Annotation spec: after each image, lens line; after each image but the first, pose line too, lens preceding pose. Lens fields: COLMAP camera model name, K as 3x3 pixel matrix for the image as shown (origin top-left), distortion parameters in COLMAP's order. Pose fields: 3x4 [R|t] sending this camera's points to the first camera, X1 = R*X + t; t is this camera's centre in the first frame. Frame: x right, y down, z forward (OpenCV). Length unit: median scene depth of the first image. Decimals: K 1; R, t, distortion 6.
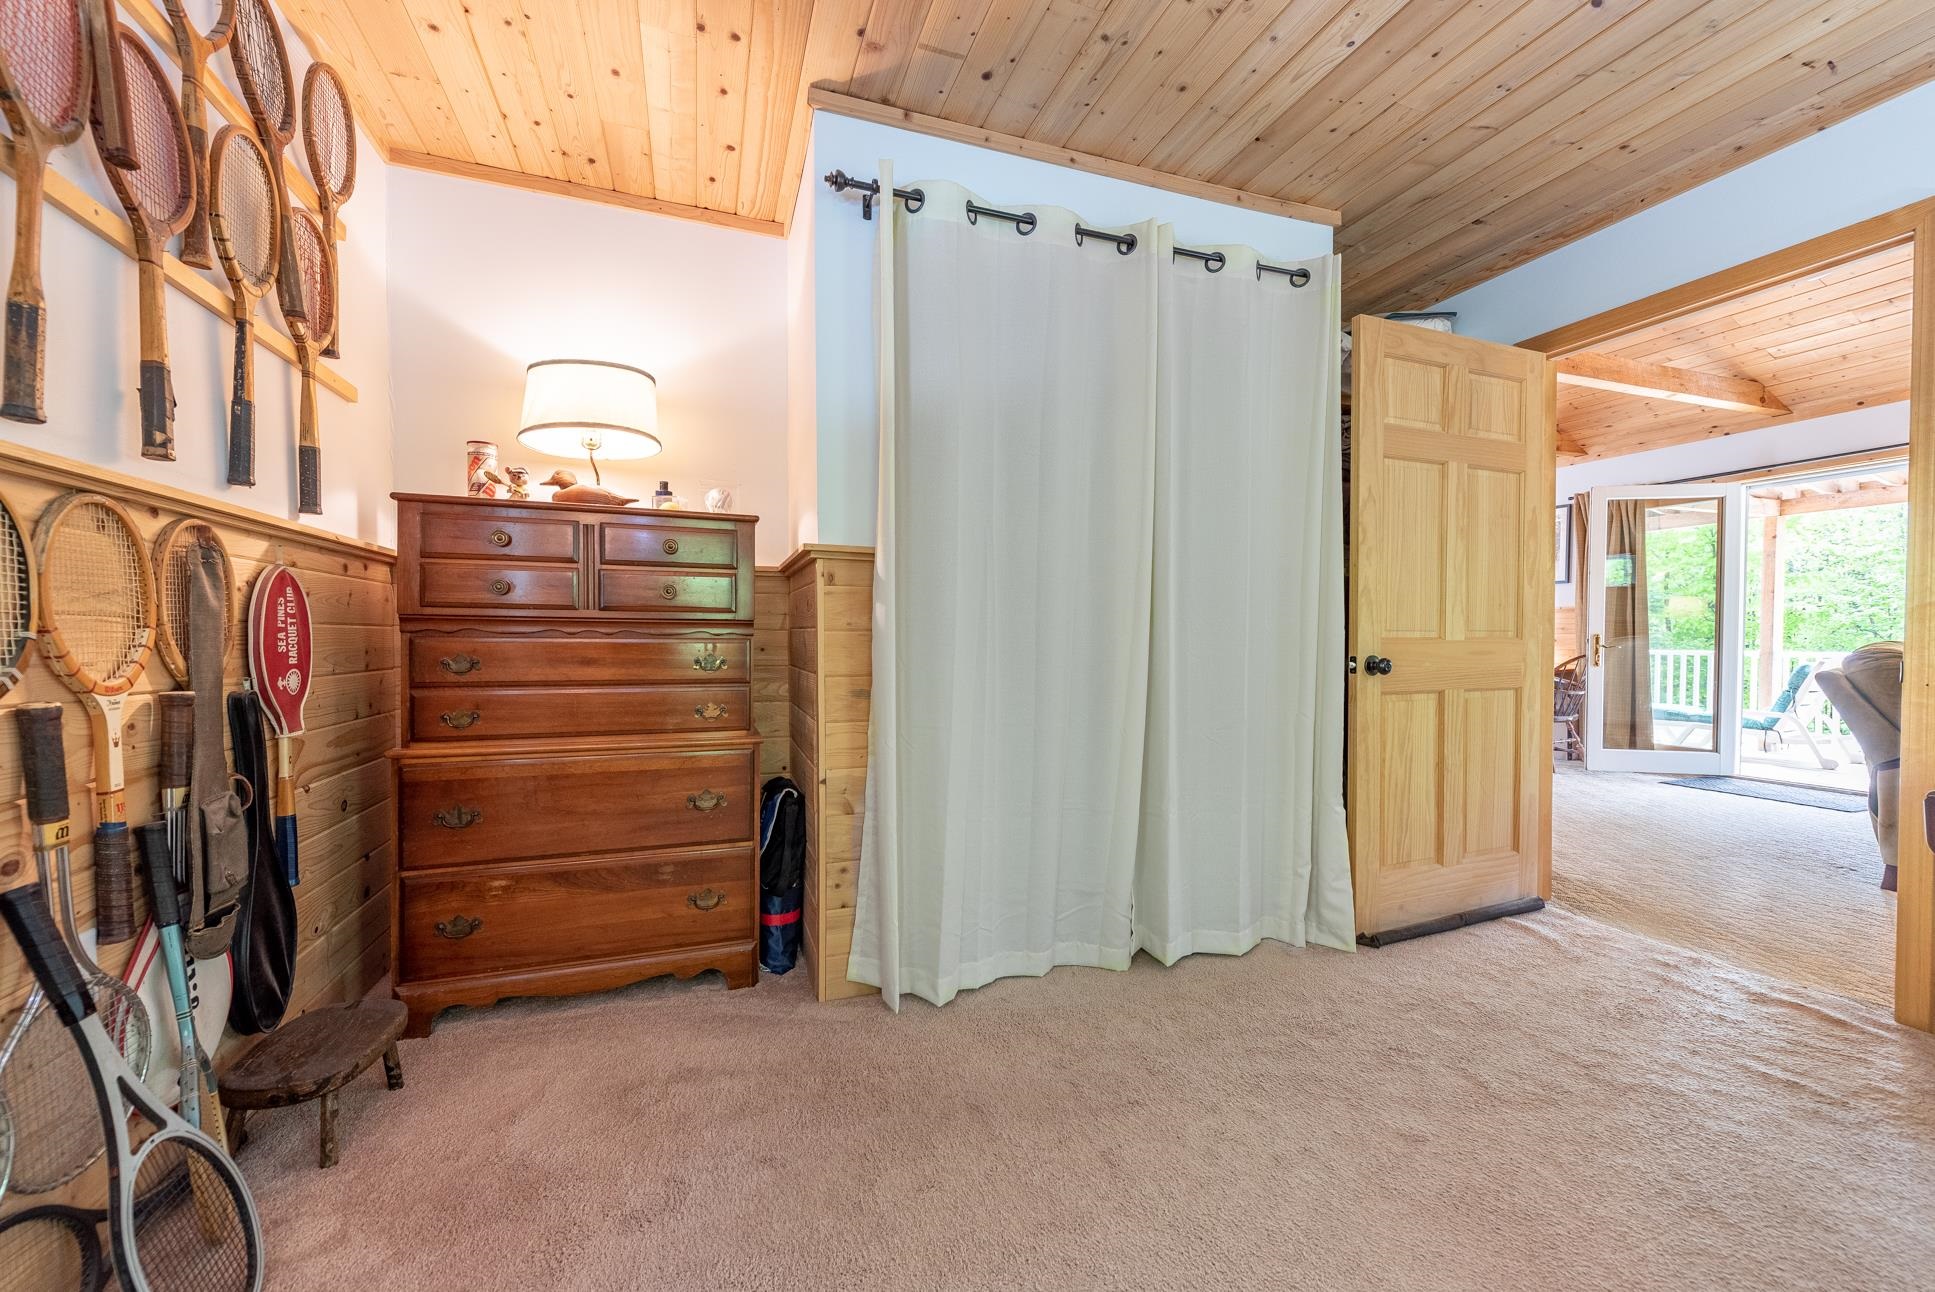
lens RADIAL K [[754.8, 0, 972.3], [0, 754.8, 649.4], [0, 0, 1]] dist [0.012097, -0.003738]
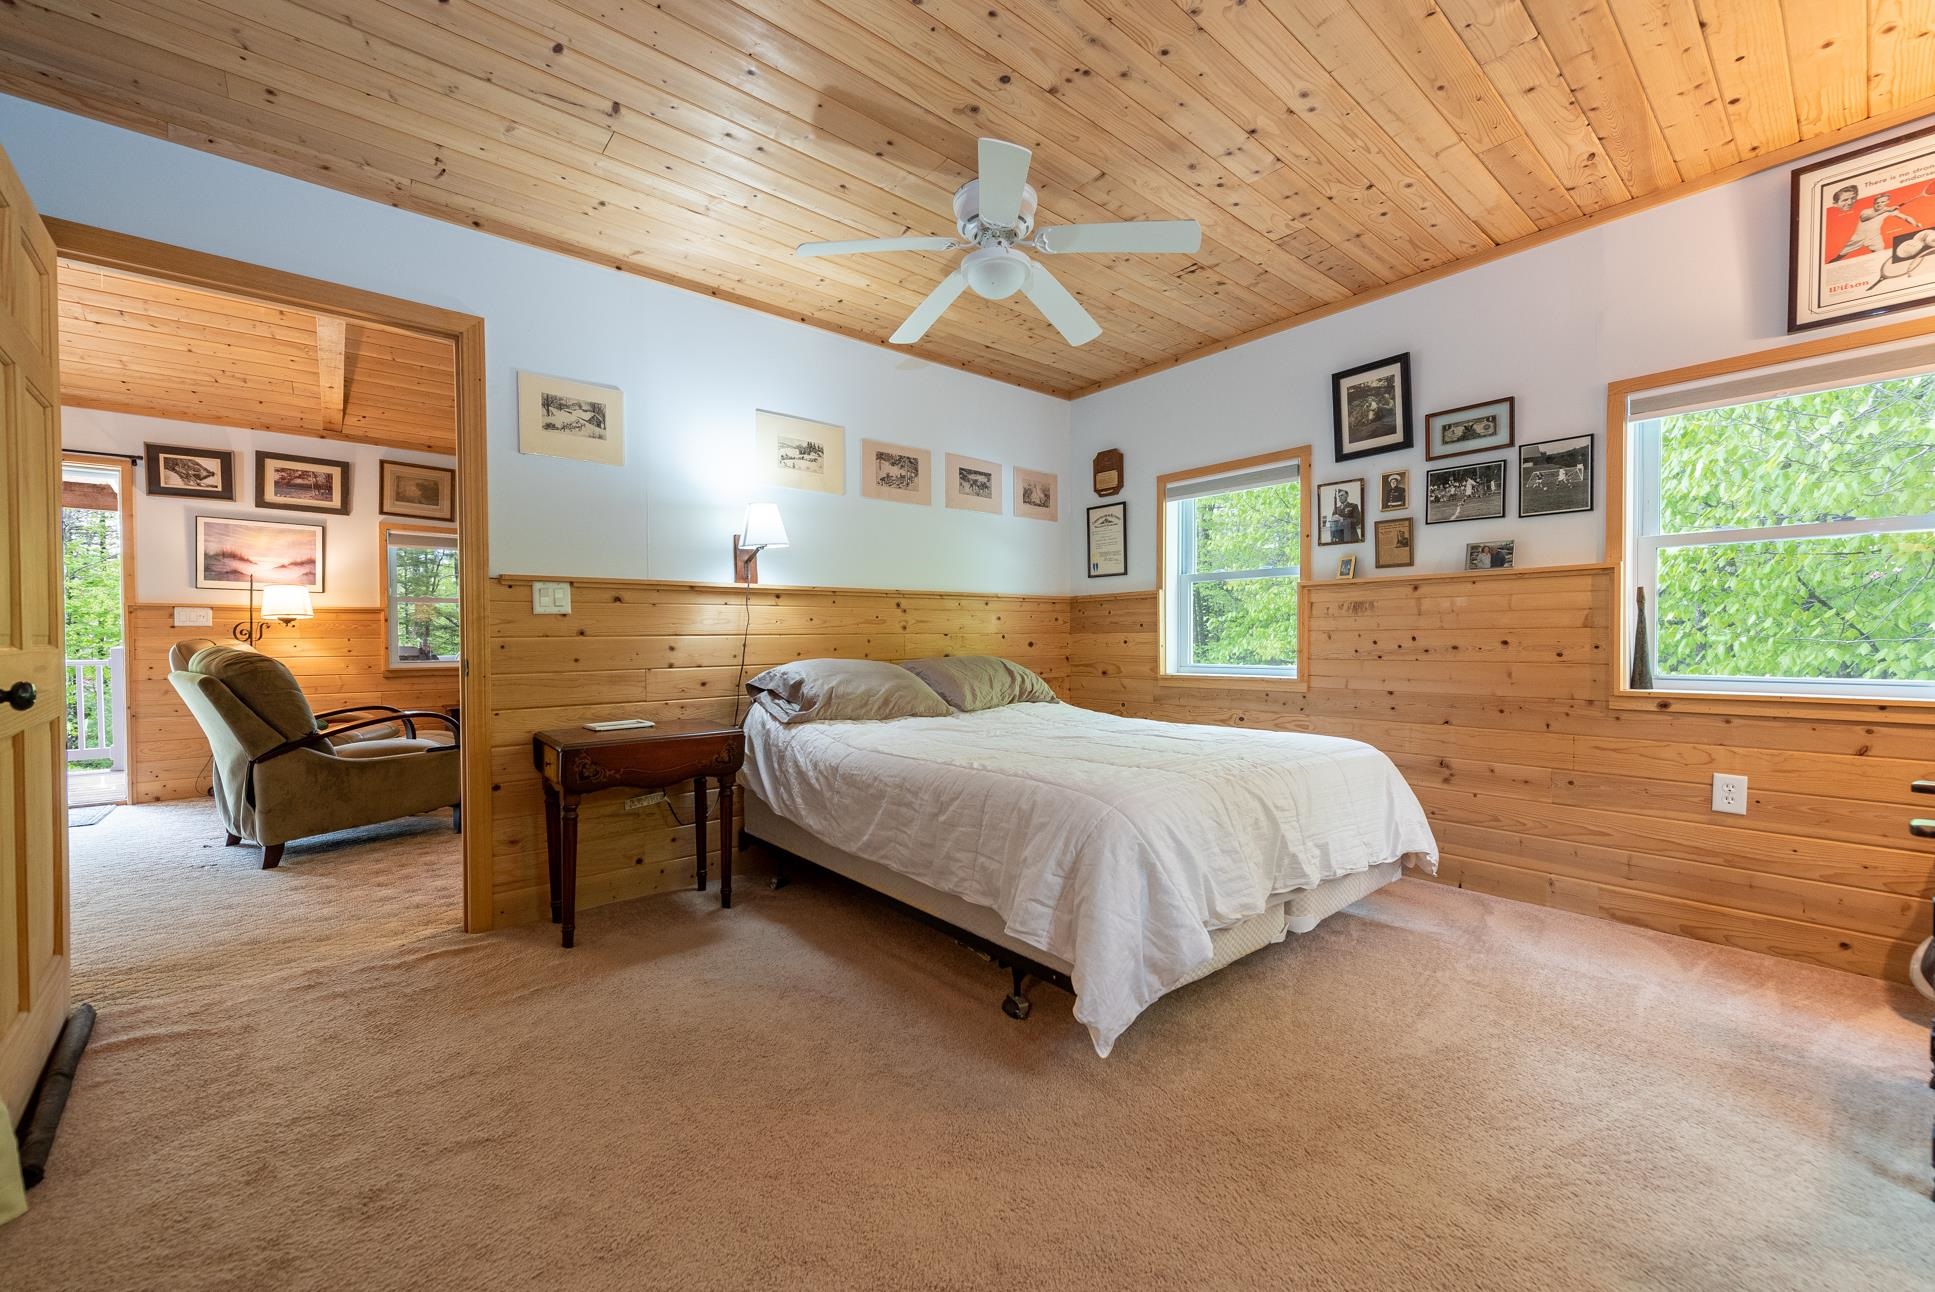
lens RADIAL K [[754.8, 0, 970.6], [0, 754.8, 653.0], [0, 0, 1]] dist [0.012097, -0.003738]
pose [[-0.349010, -0.016237, 0.936978, -0.279552], [0.019264, 0.999514, 0.024497, -0.011981], [-0.936921, 0.026599, -0.348528, 0.576255]]
